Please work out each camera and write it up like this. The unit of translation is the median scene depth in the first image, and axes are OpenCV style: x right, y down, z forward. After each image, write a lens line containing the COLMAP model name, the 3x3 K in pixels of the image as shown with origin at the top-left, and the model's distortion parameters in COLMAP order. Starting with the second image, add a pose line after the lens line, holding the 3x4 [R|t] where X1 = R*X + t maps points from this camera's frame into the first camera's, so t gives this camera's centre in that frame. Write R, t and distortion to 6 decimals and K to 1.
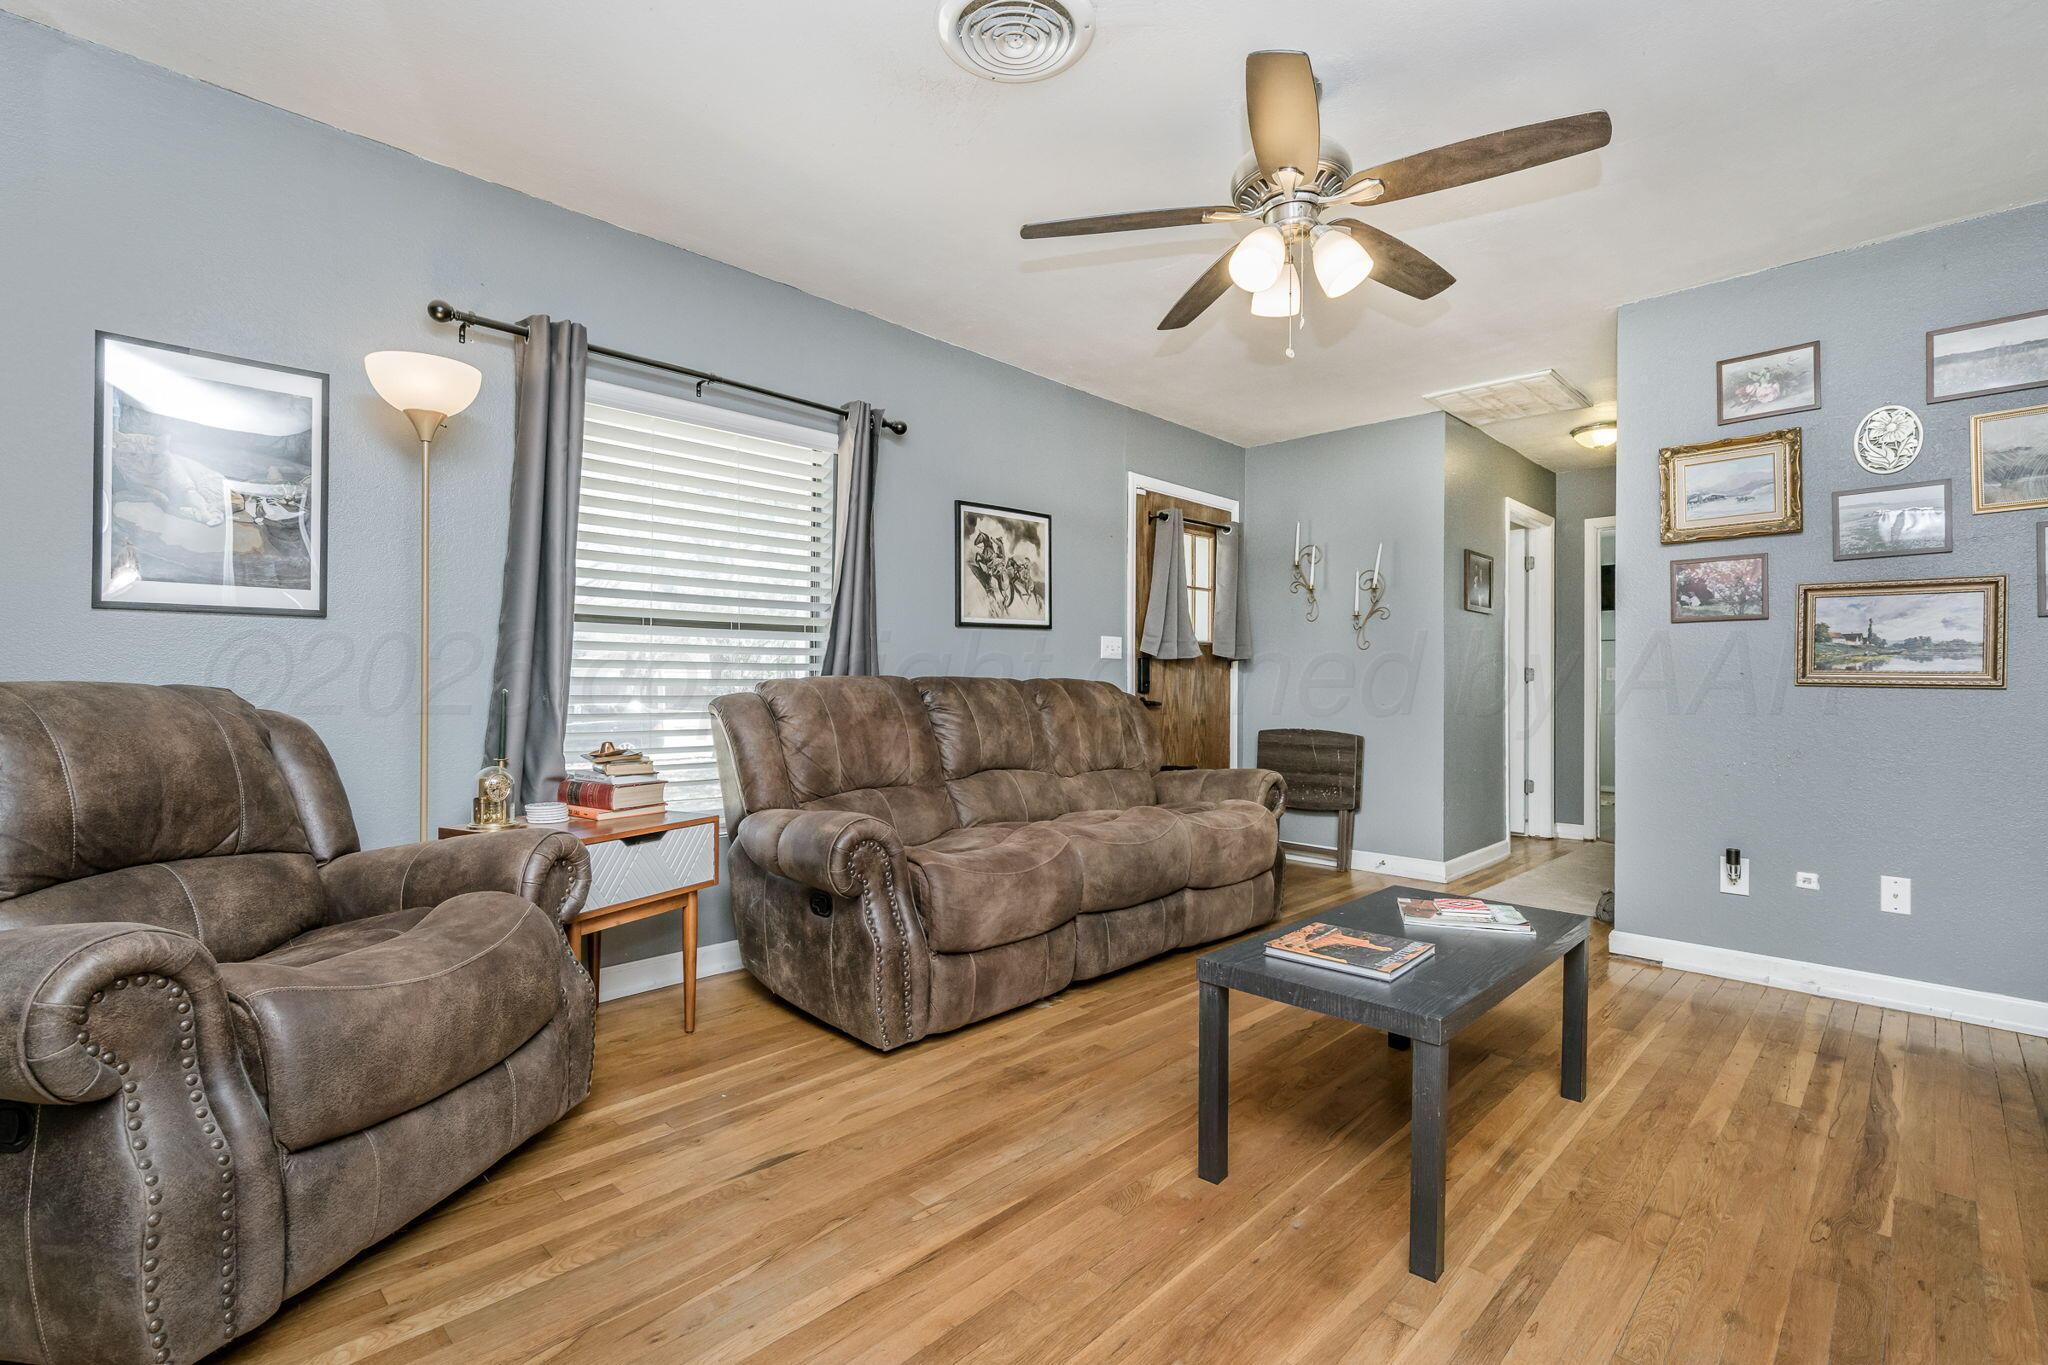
lens RADIAL K [[920.6, 0, 1024.0], [0, 920.6, 682.5], [0, 0, 1]] dist [0.000228, -0.000656]
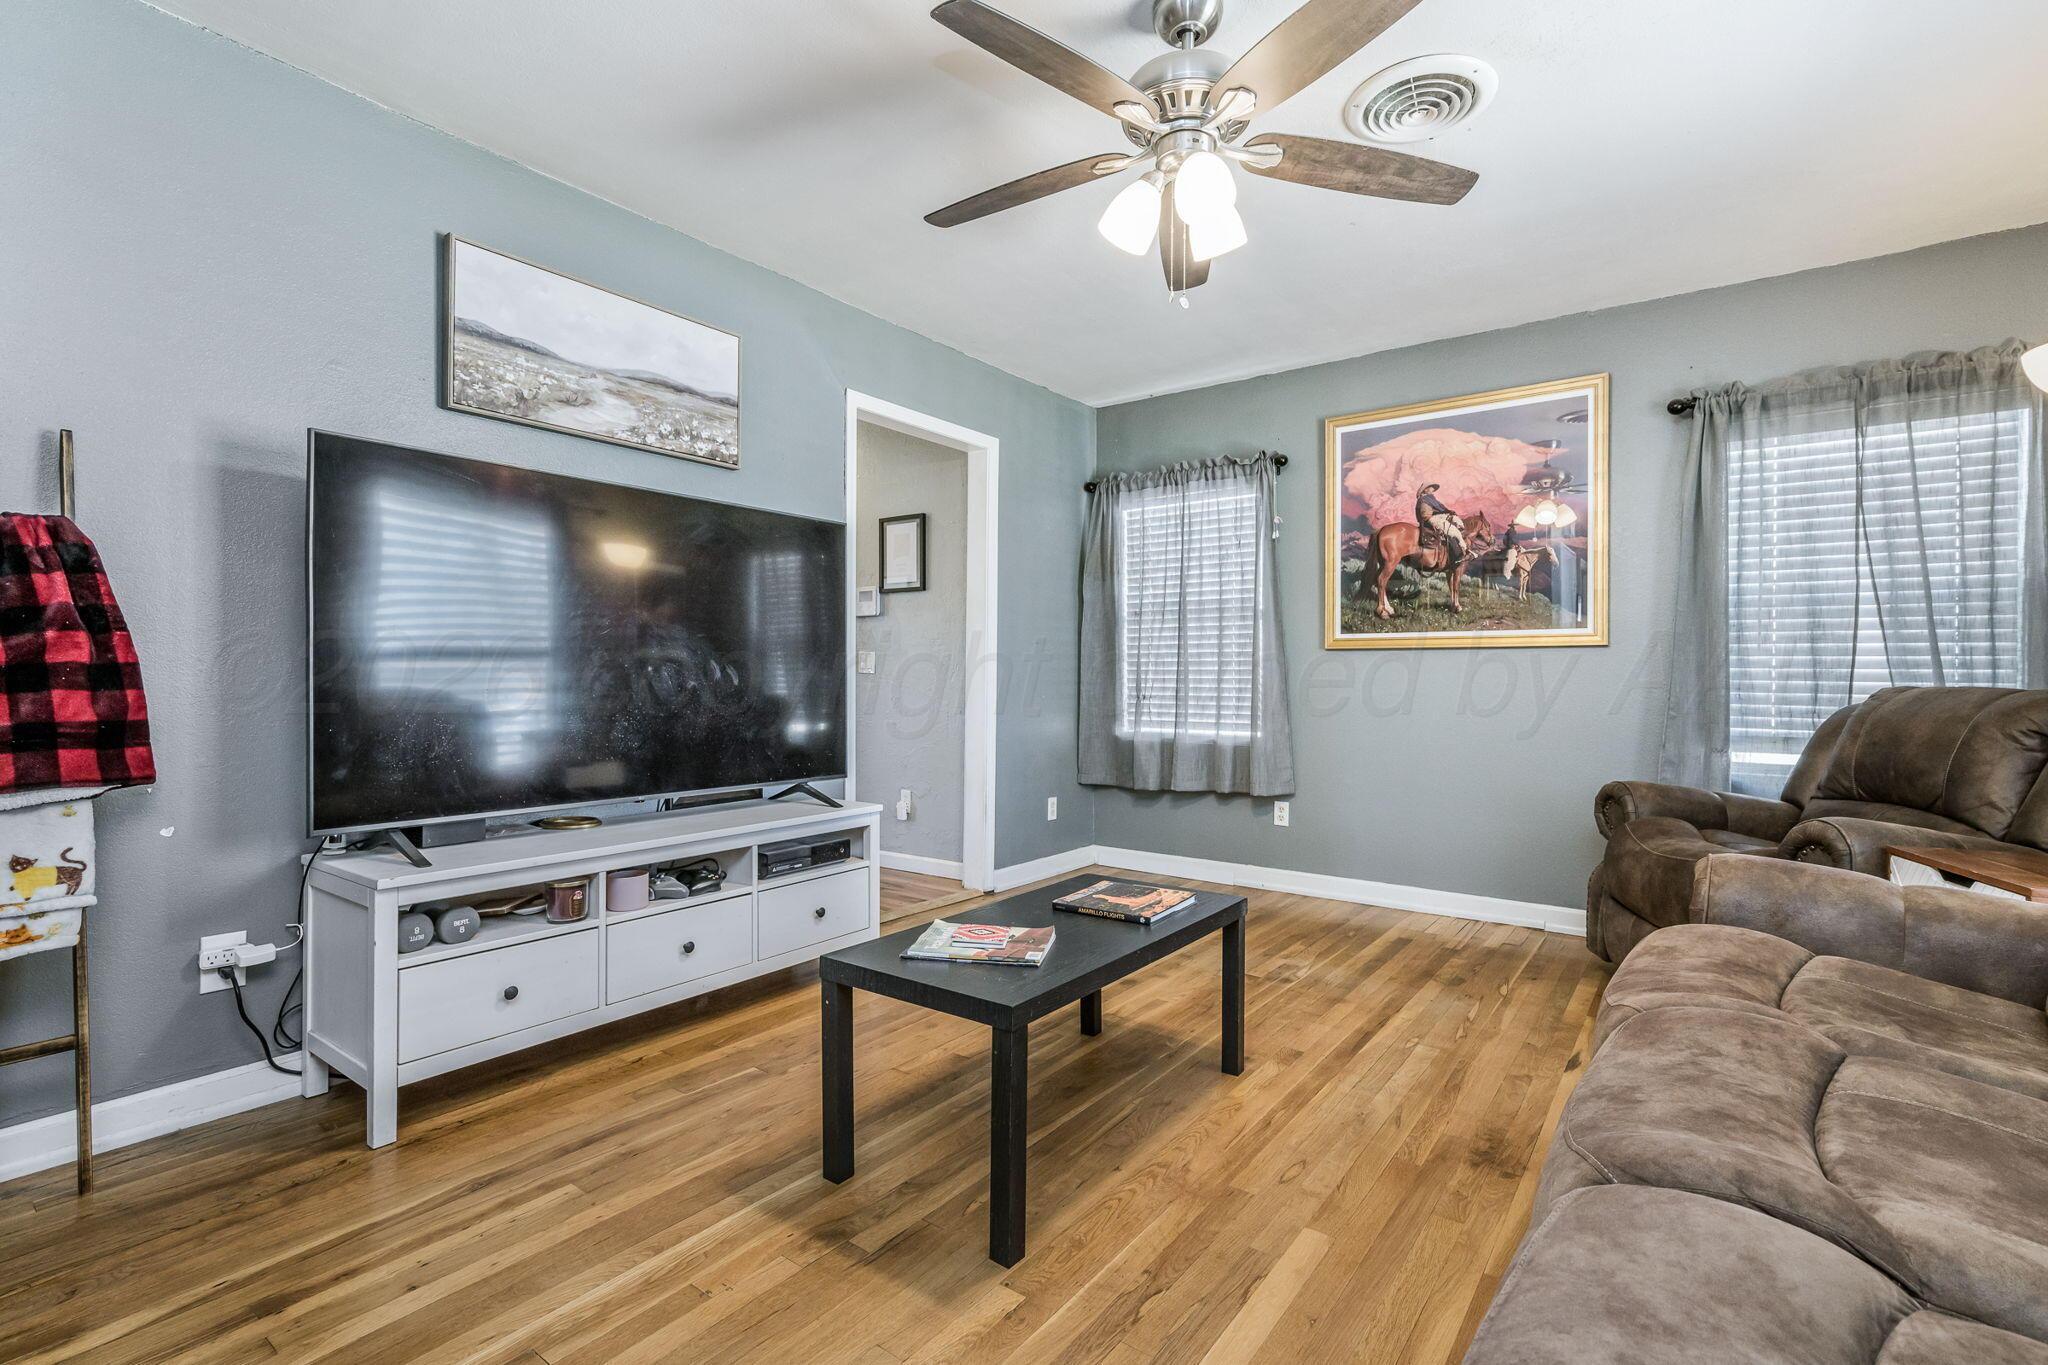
lens RADIAL K [[920.6, 0, 1024.0], [0, 920.6, 682.5], [0, 0, 1]] dist [0.000228, -0.000656]
pose [[-0.991040, -0.009888, -0.133198, 0.590183], [-0.009963, 0.999950, -0.000109, 0.012285], [0.133193, 0.001219, -0.991089, 1.979394]]
